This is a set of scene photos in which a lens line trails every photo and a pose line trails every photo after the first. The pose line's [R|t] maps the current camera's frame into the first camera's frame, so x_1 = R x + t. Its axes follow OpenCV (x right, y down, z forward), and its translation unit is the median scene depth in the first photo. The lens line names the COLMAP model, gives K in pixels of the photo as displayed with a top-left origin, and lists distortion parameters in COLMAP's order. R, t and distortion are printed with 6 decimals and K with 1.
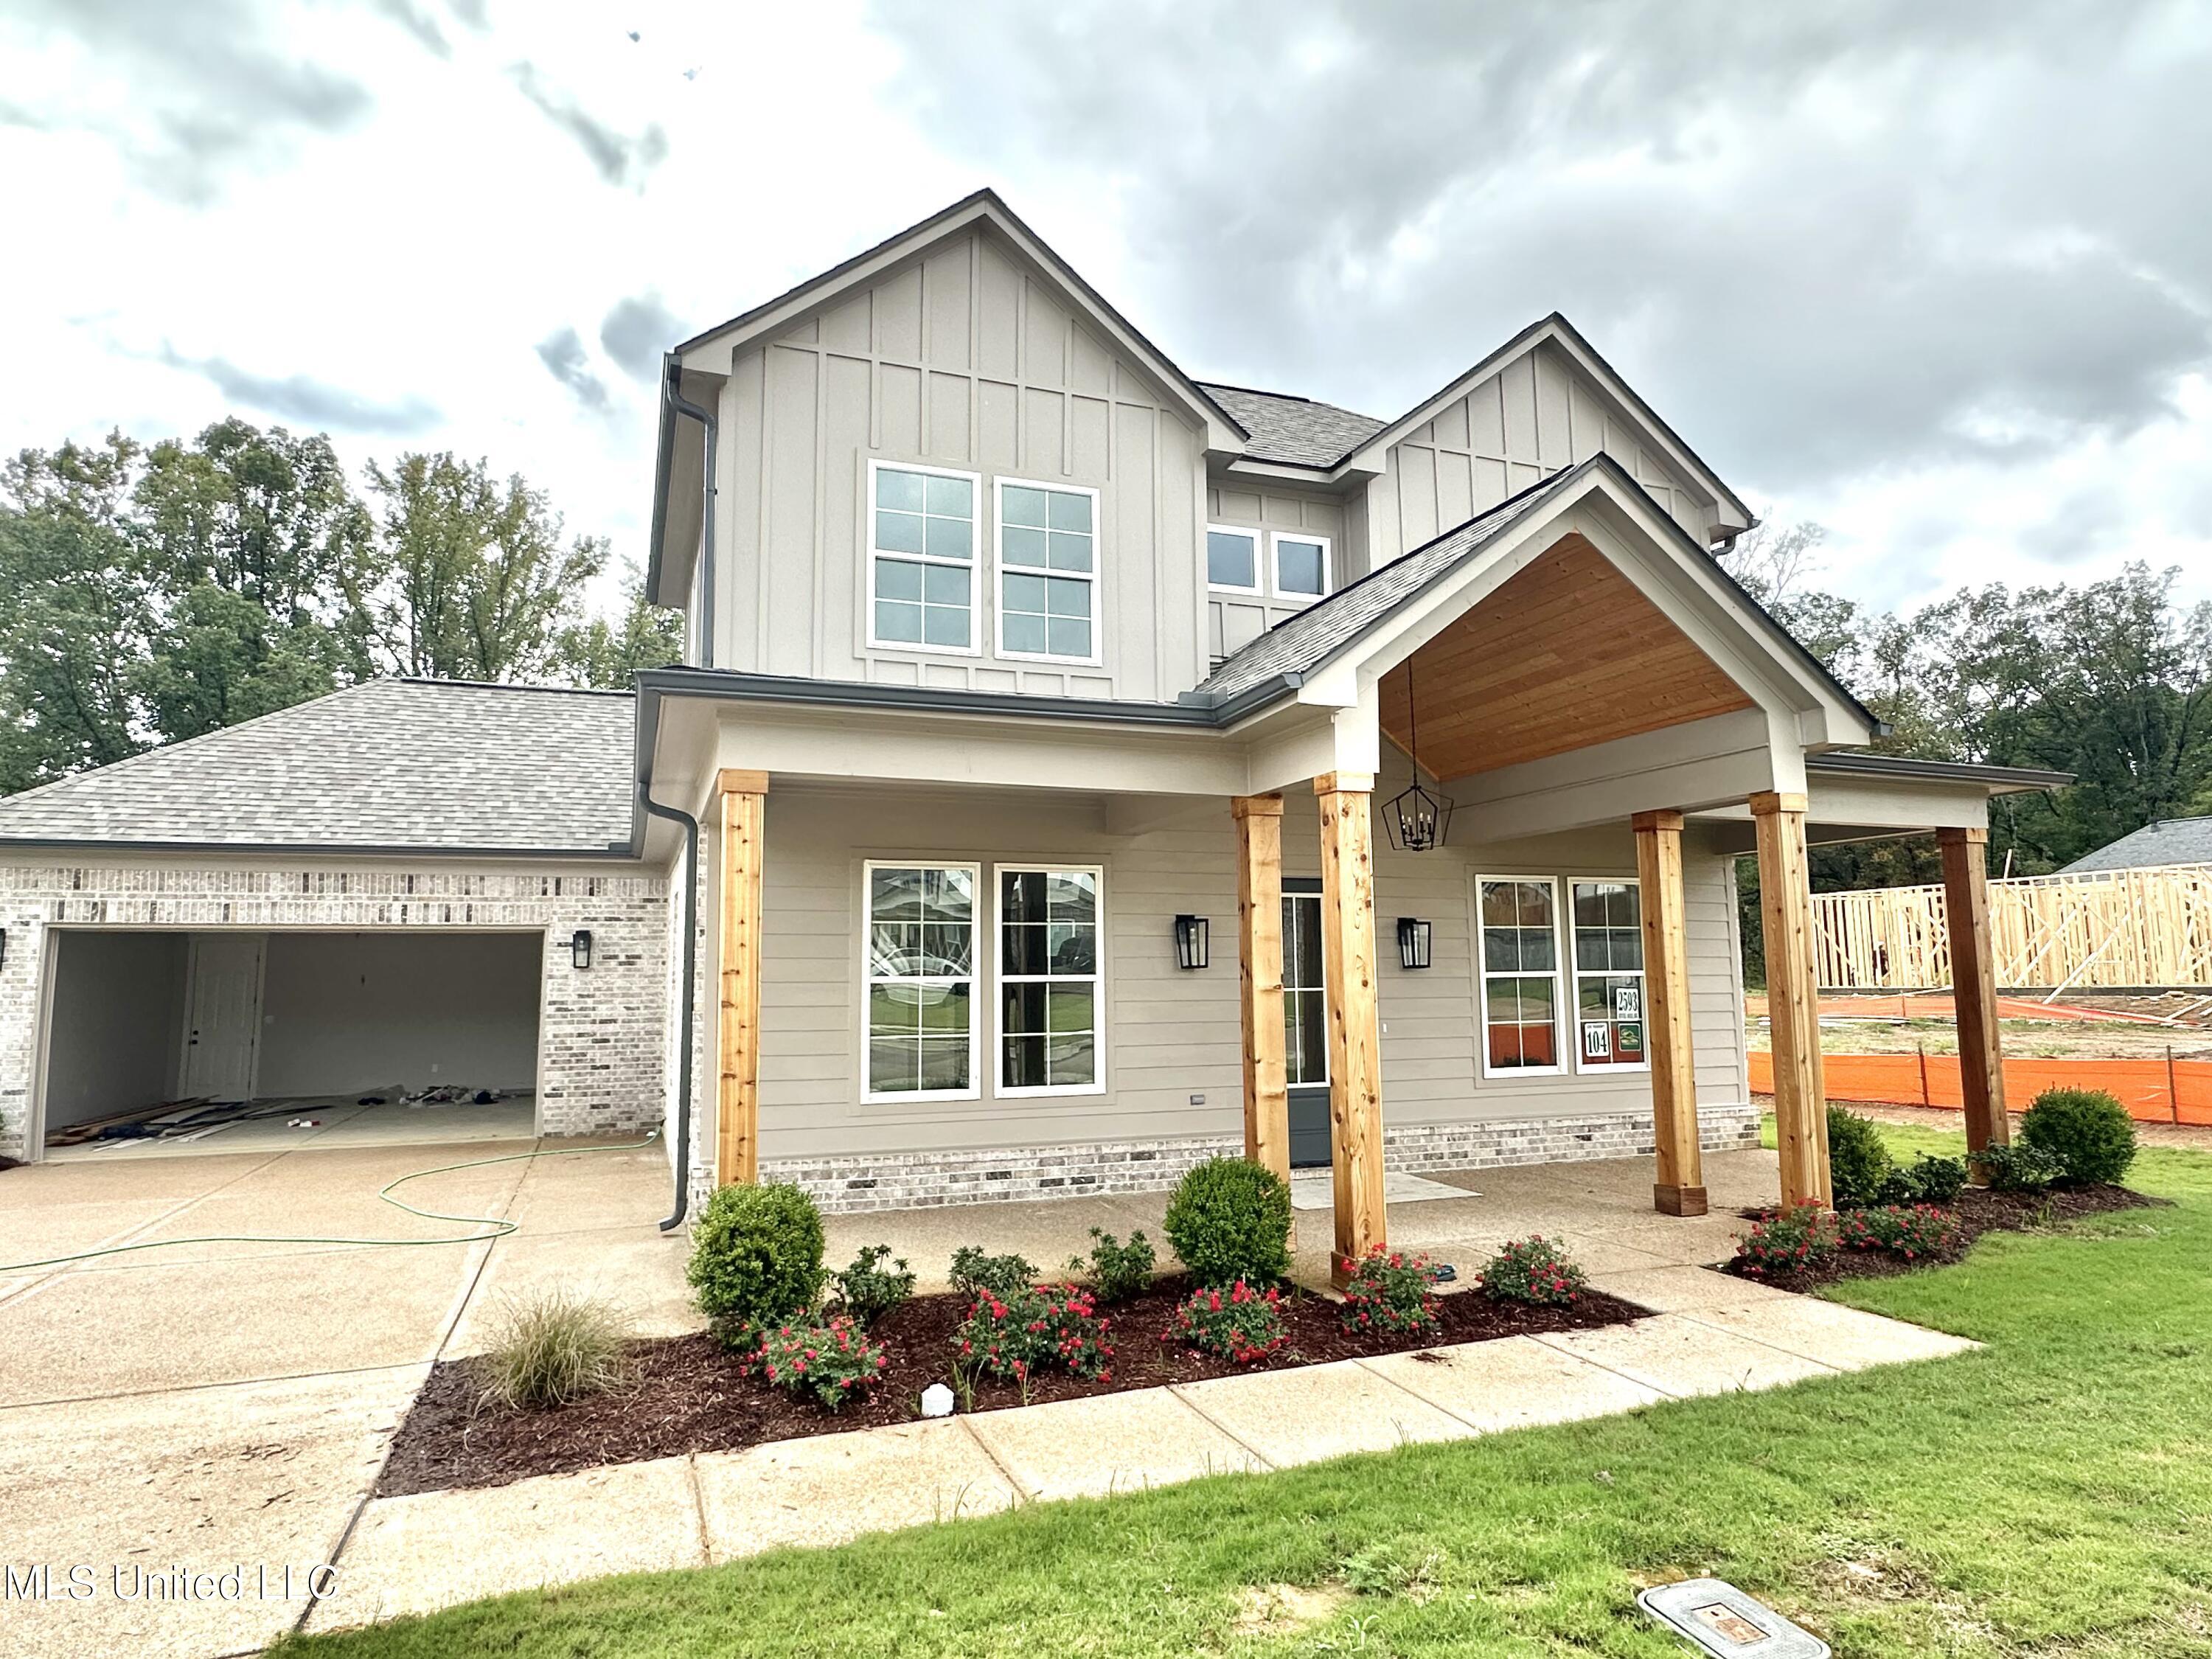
lens RADIAL K [[1282.4, 0, 1099.2], [0, 1282.4, 836.8], [0, 0, 1]] dist [0.000413, 0.000133]
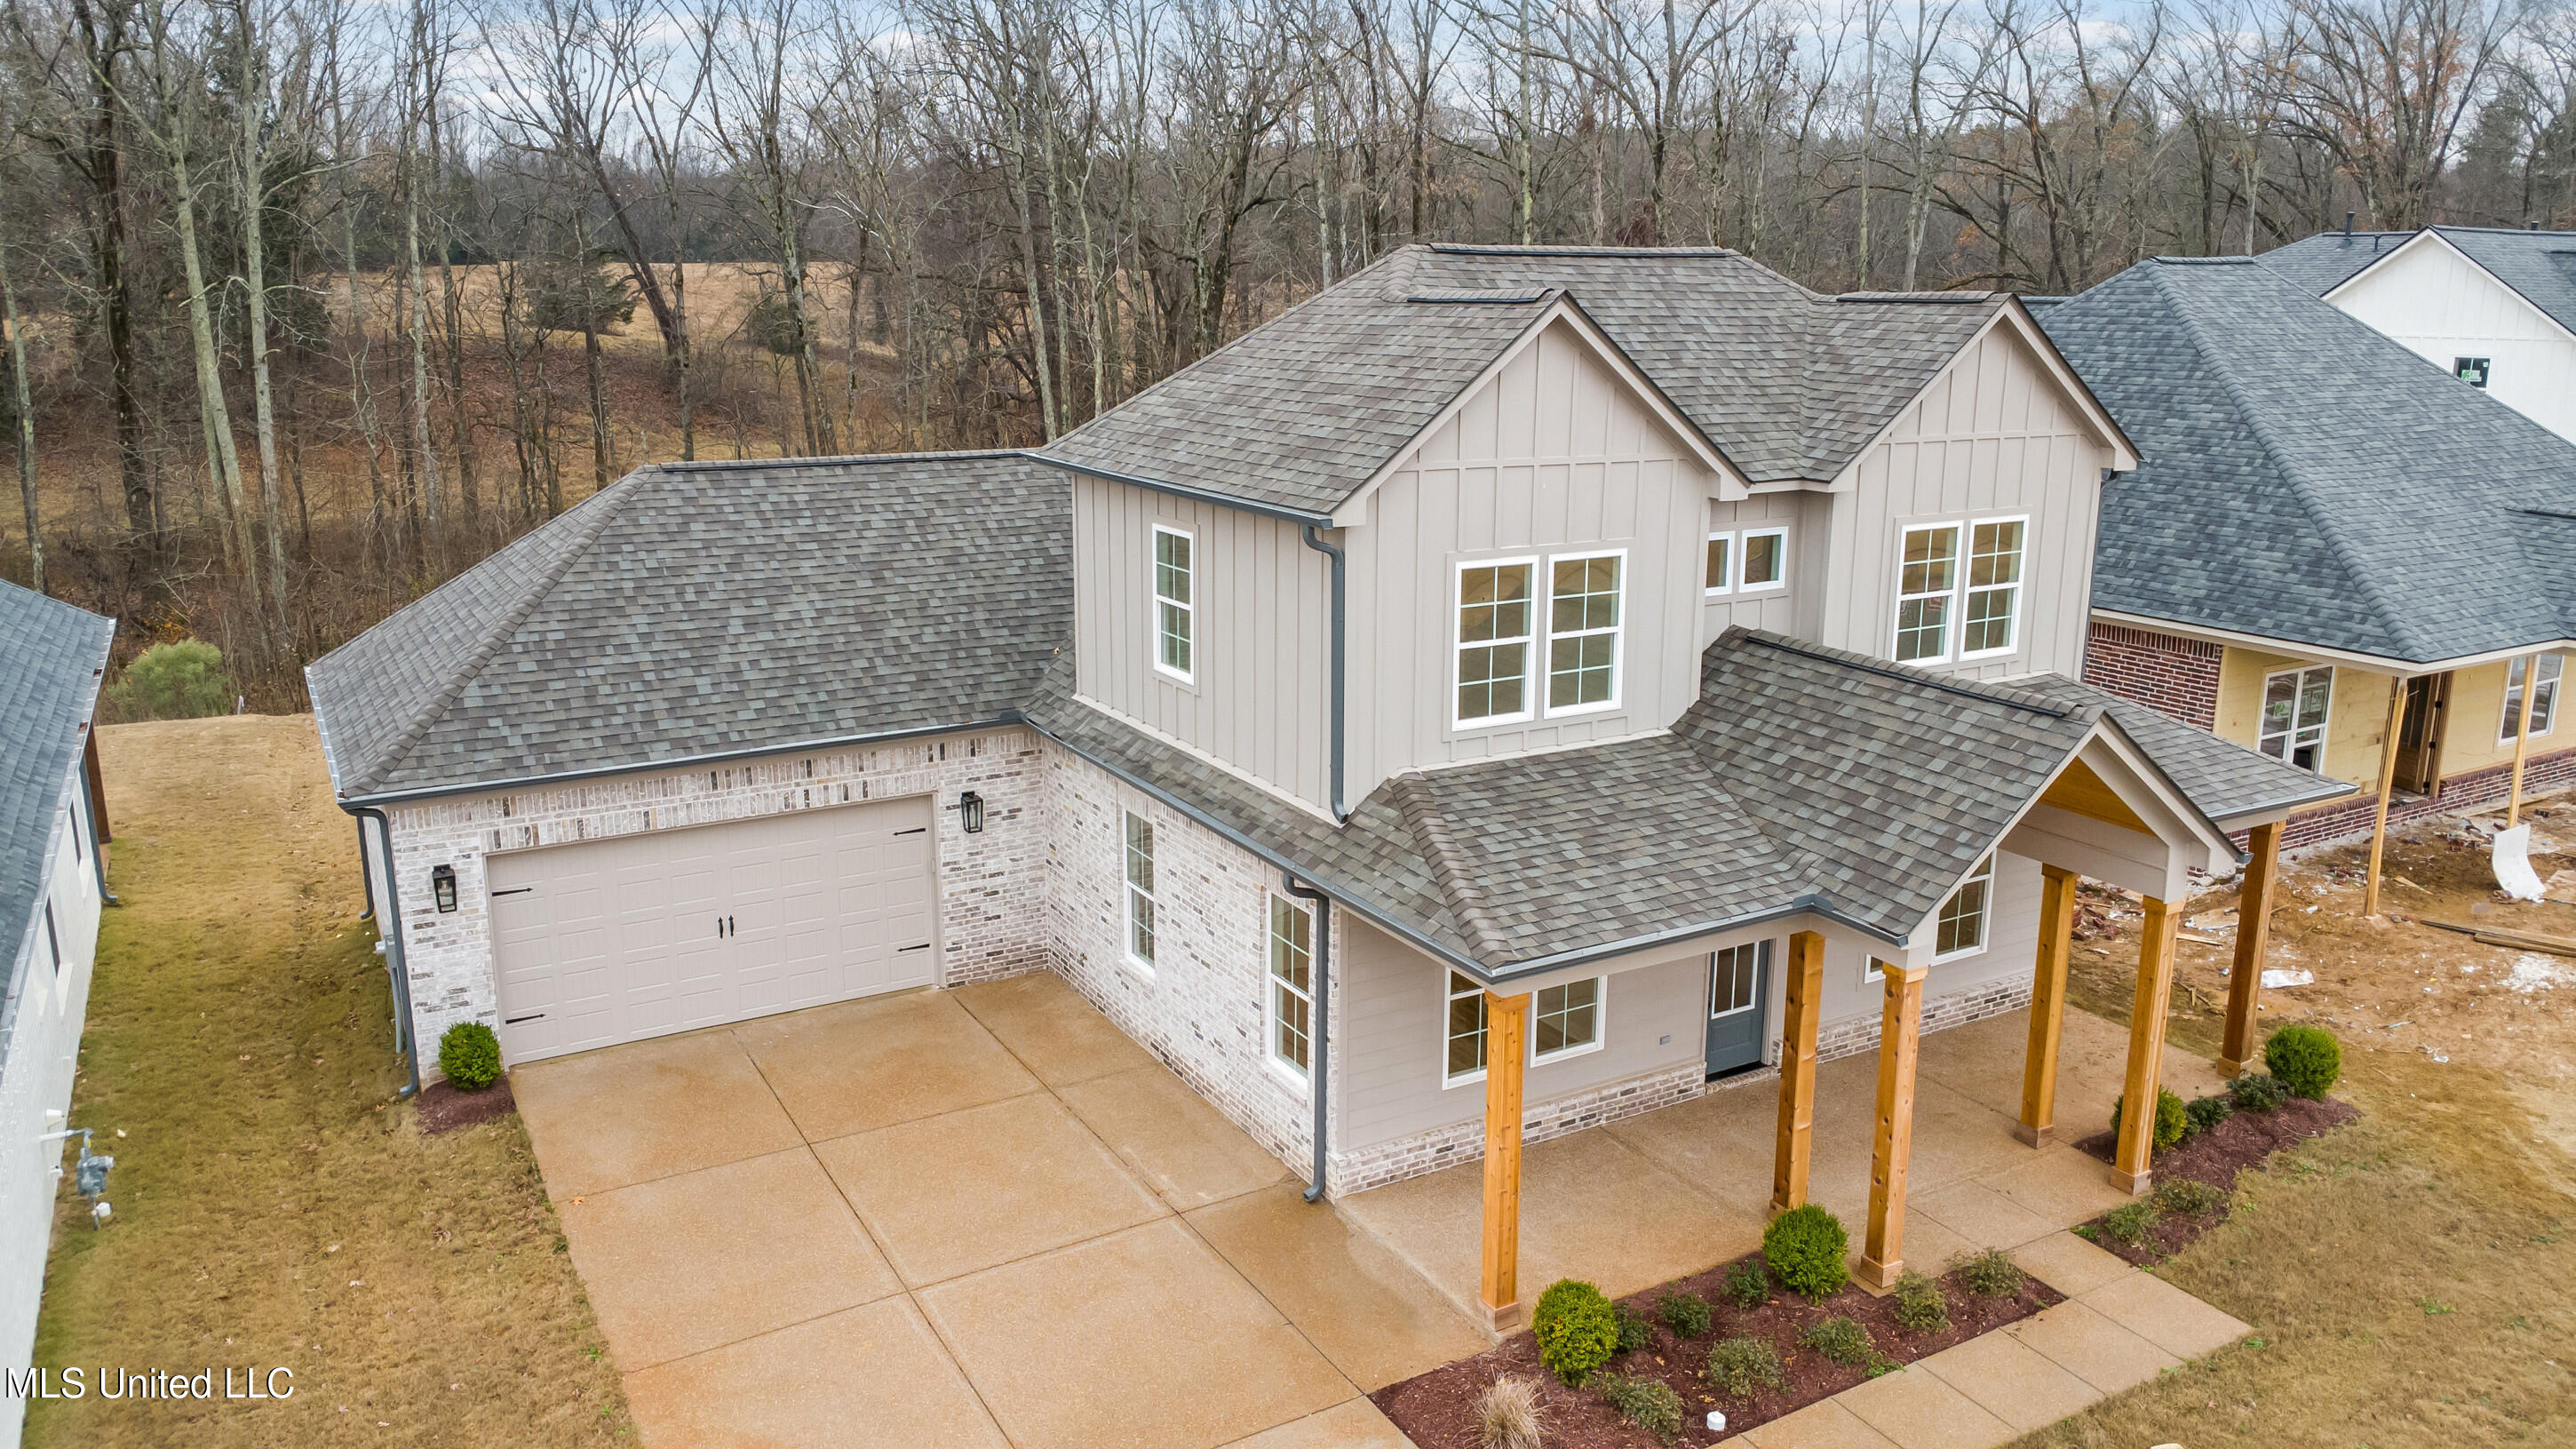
lens RADIAL K [[1821.6, 0, 1291.1], [0, 1821.6, 714.6], [0, 0, 1]] dist [0.009775, 0.006623]
pose [[0.985830, -0.025122, 0.165857, -0.405890], [-0.032253, 0.941890, 0.334371, -0.481037], [-0.164619, -0.334982, 0.927733, -0.338934]]
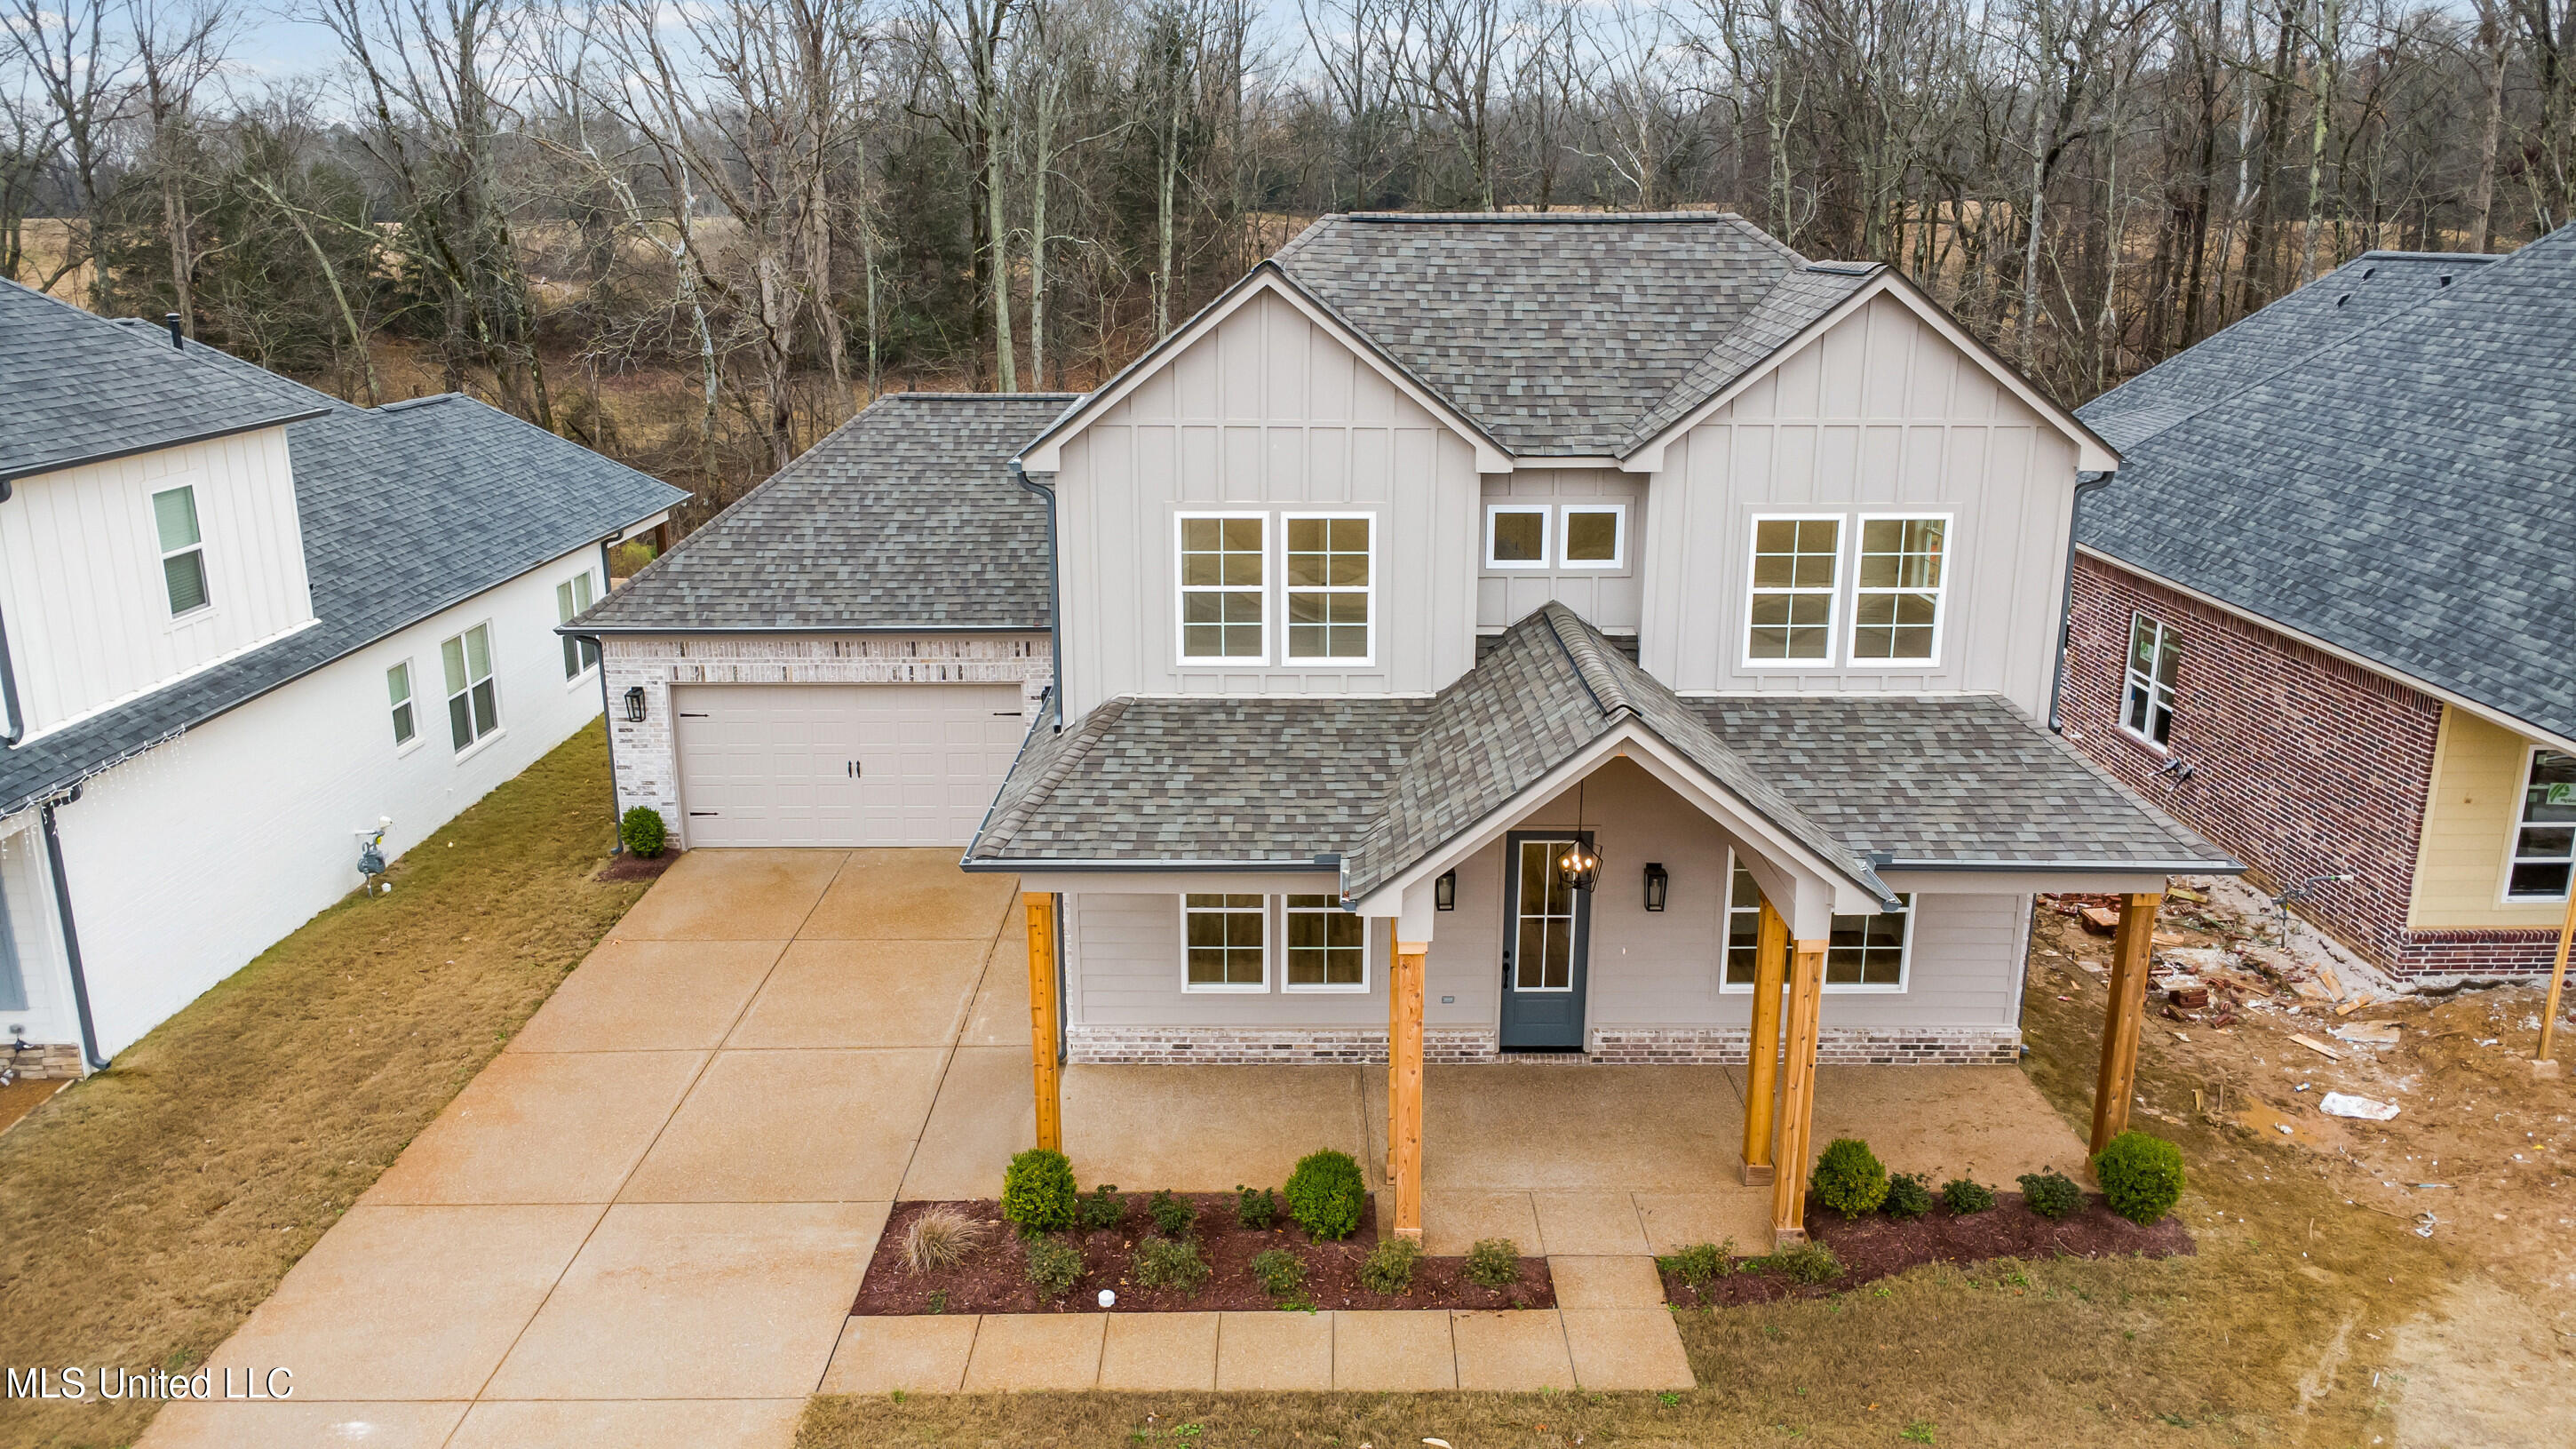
lens RADIAL K [[1821.6, 0, 1291.1], [0, 1821.6, 714.6], [0, 0, 1]] dist [0.009775, 0.006623]
pose [[0.938493, 0.099954, -0.330515, 0.357446], [0.029304, 0.930679, 0.364662, -0.514755], [0.344053, -0.351918, 0.870506, -0.373160]]
